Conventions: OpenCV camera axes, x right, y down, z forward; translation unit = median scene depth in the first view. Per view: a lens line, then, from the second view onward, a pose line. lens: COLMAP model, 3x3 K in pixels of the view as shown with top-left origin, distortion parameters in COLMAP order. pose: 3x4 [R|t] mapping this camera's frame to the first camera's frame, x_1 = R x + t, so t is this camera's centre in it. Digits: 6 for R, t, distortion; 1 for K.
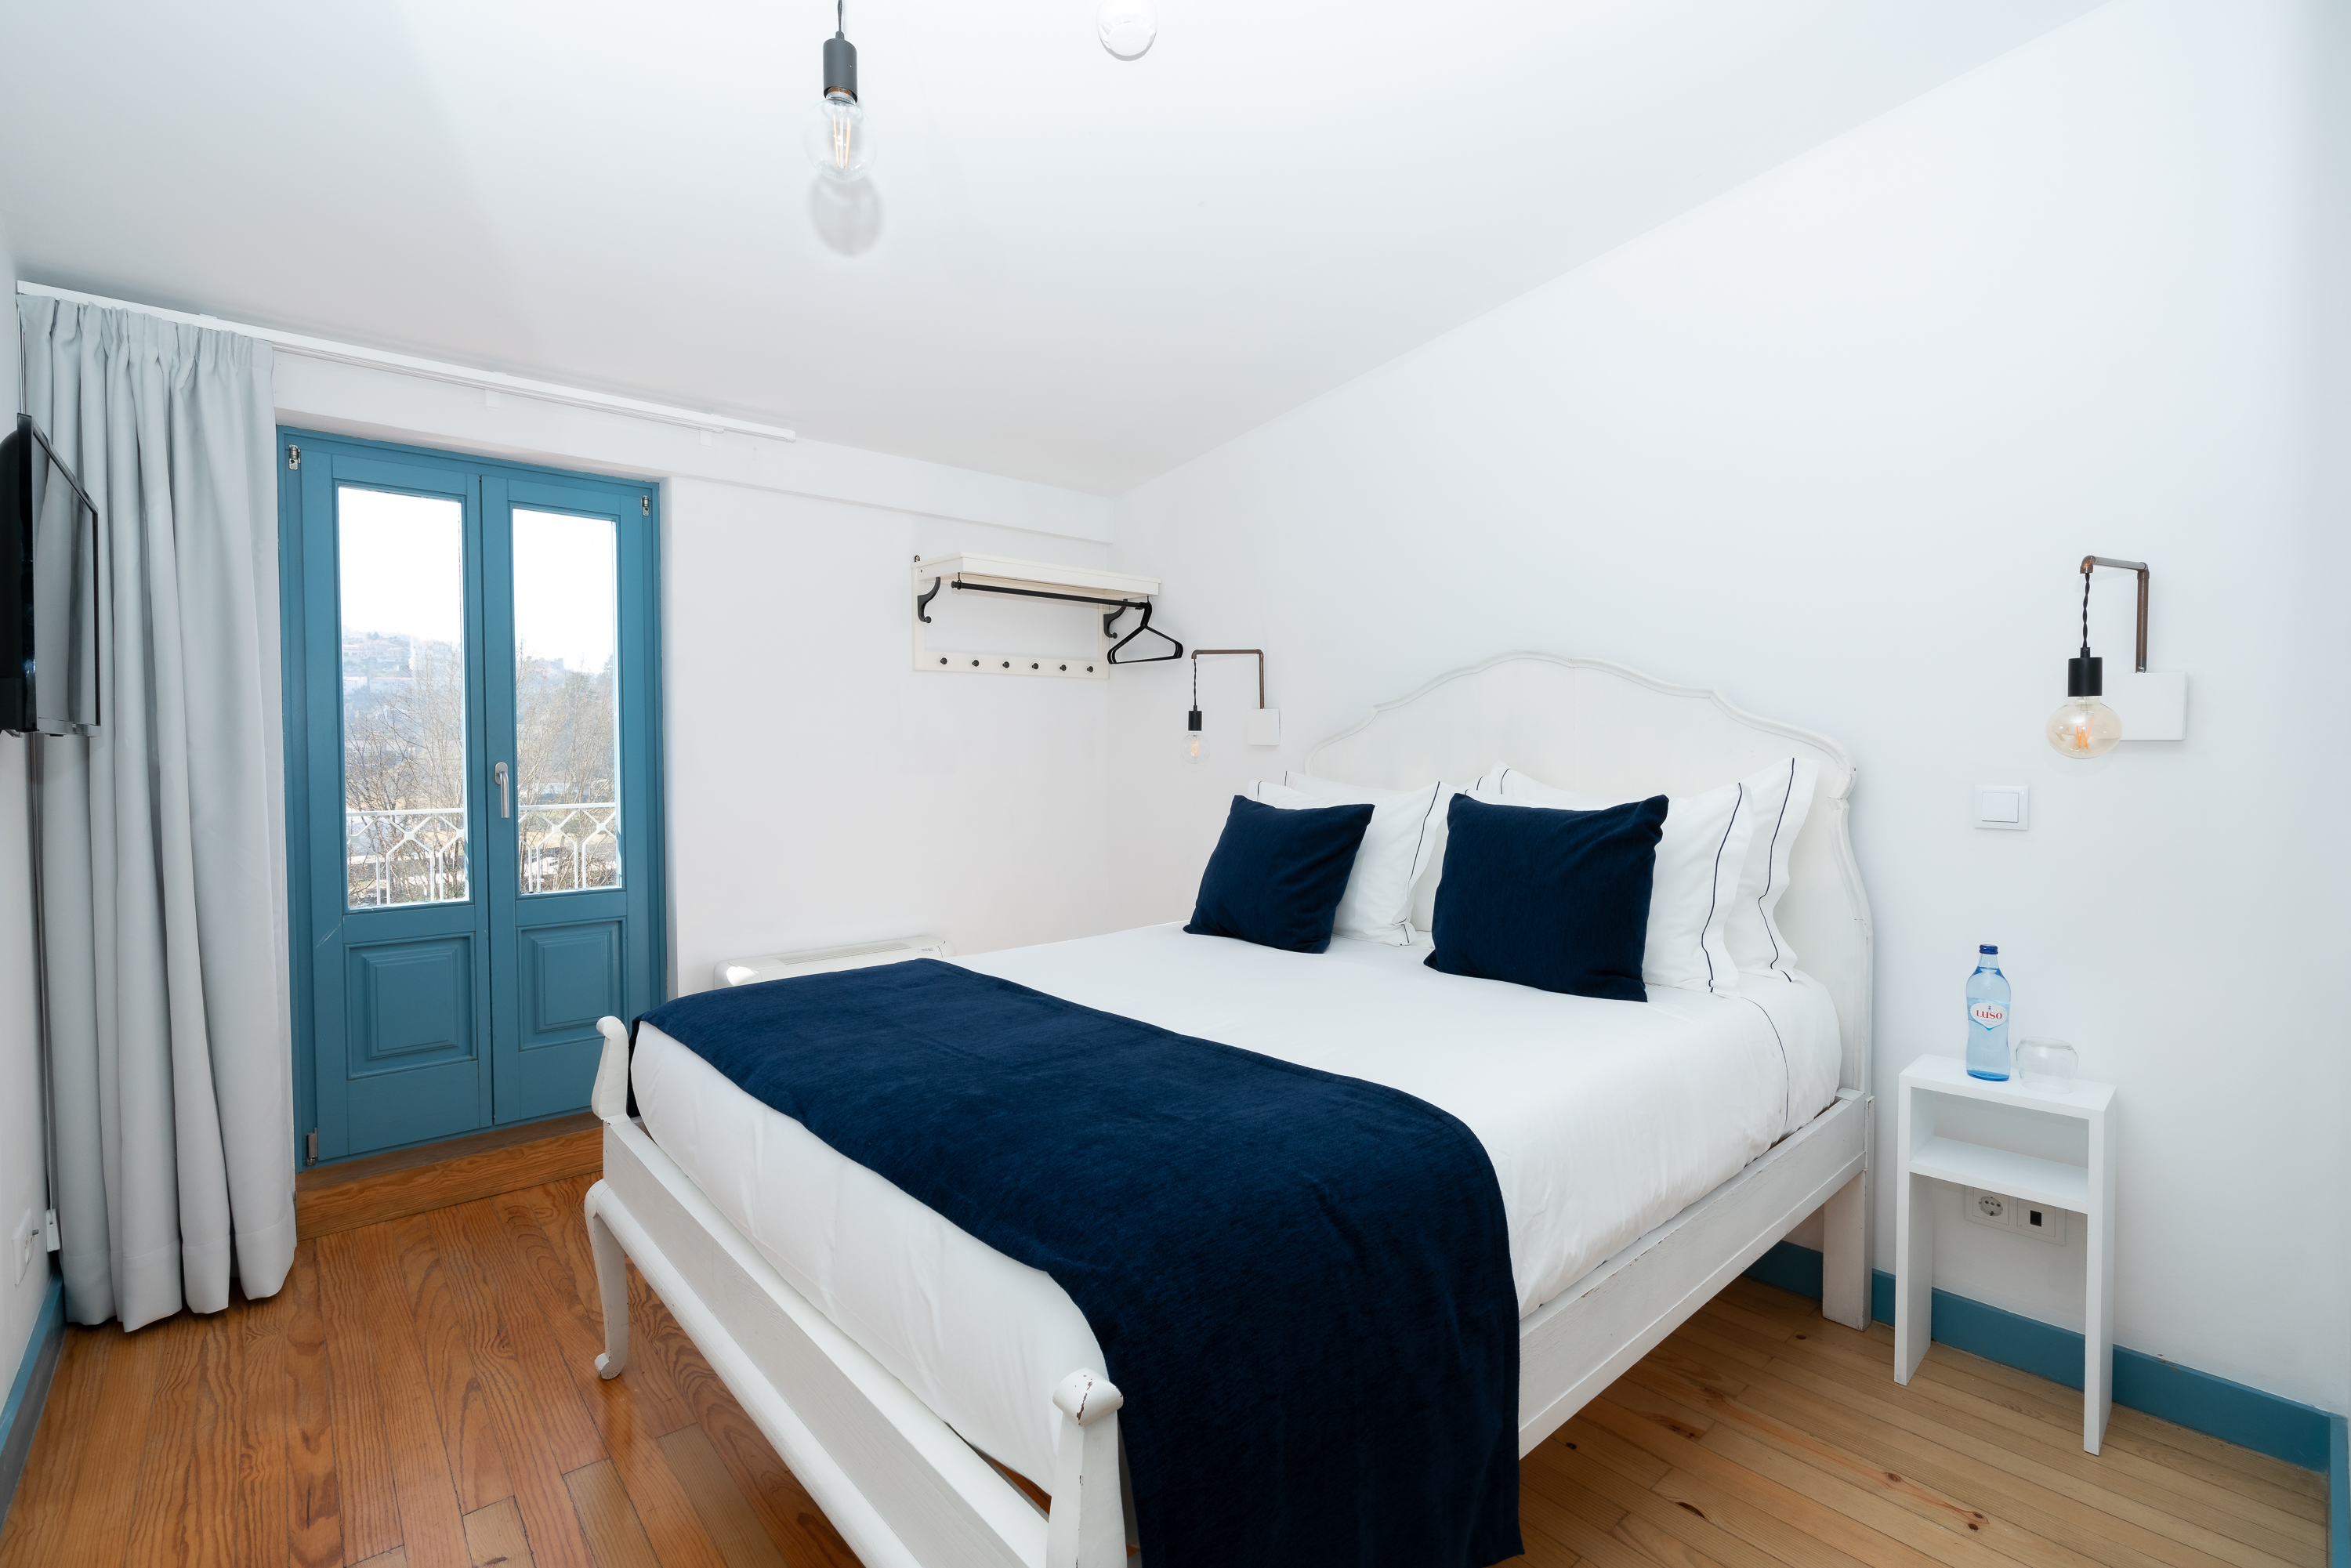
lens RADIAL K [[1040.3, 0, 1175.5], [0, 1040.3, 784.0], [0, 0, 1]] dist [0.013783, -0.000227]
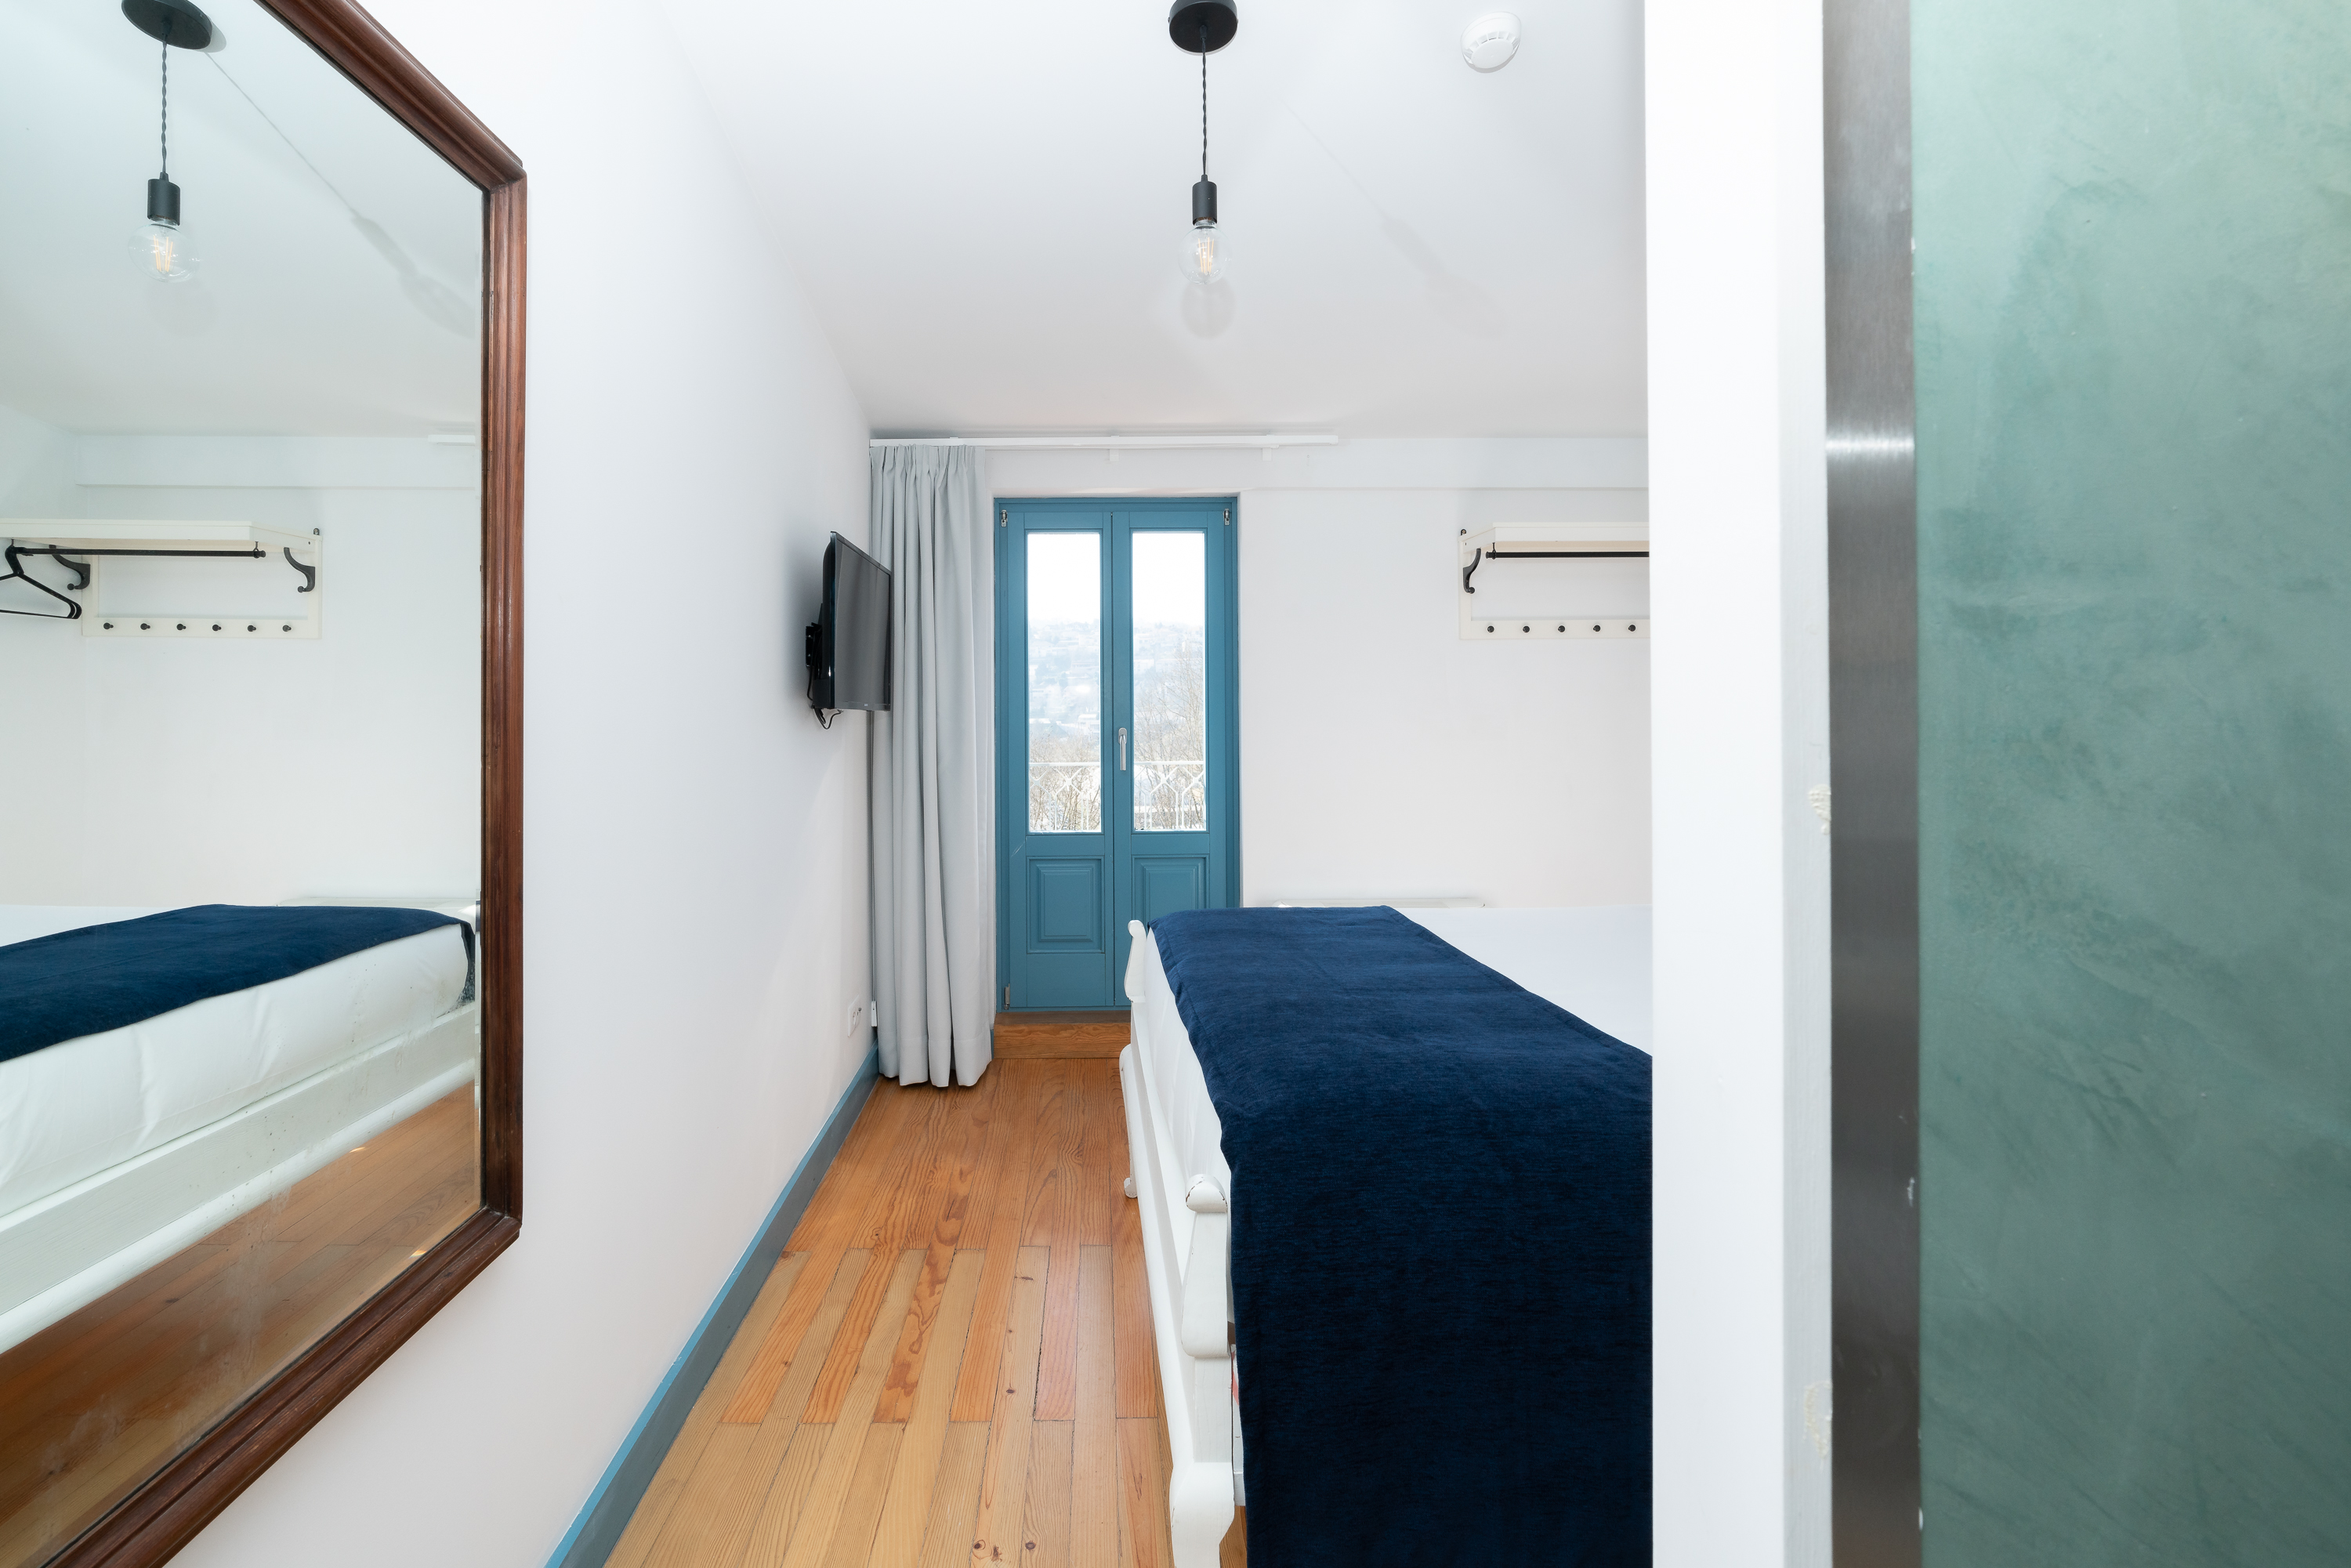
lens RADIAL K [[1112.1, 0, 1168.9], [0, 1112.1, 725.2], [0, 0, 1]] dist [-0.001283, -0.000154]
pose [[0.788970, 0.000143, -0.614432, 0.279624], [-0.015645, 0.999680, -0.019857, 0.003118], [0.614232, 0.025279, 0.788720, -0.065521]]
